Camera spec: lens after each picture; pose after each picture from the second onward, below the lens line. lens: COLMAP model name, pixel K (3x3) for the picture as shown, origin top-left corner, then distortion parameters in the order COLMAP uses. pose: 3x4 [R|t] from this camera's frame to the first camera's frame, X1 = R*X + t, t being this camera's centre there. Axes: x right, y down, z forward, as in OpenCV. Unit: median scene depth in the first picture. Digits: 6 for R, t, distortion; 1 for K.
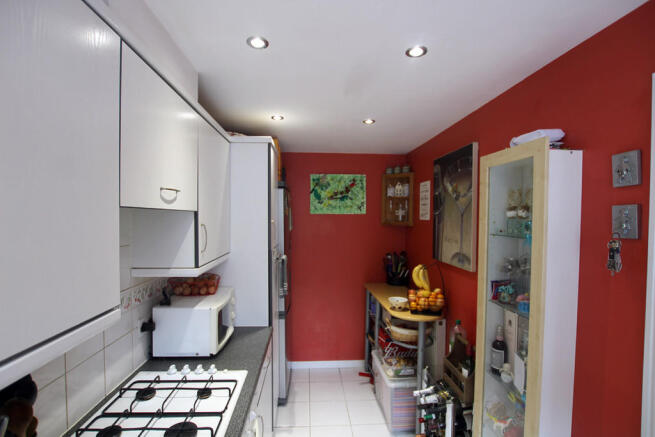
lens RADIAL K [[299.9, 0, 326.1], [0, 299.9, 220.3], [0, 0, 1]] dist [-0.035648, -0.000365]
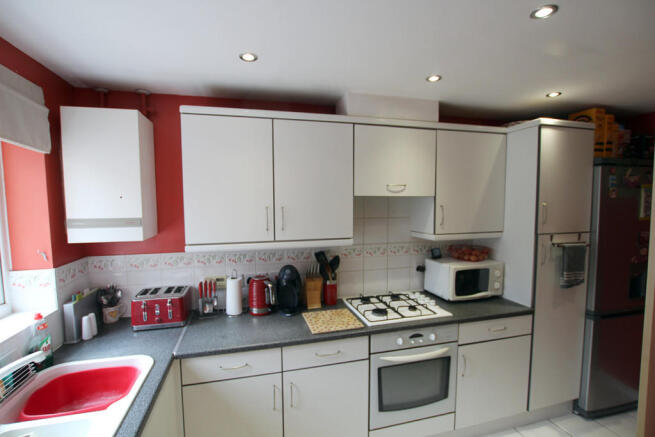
lens RADIAL K [[299.9, 0, 326.1], [0, 299.9, 220.7], [0, 0, 1]] dist [-0.035648, -0.000365]
pose [[0.209992, 0.053972, -0.976212, 0.907116], [-0.005969, 0.998527, 0.053922, 0.013805], [0.977685, -0.005497, 0.210005, 0.159202]]
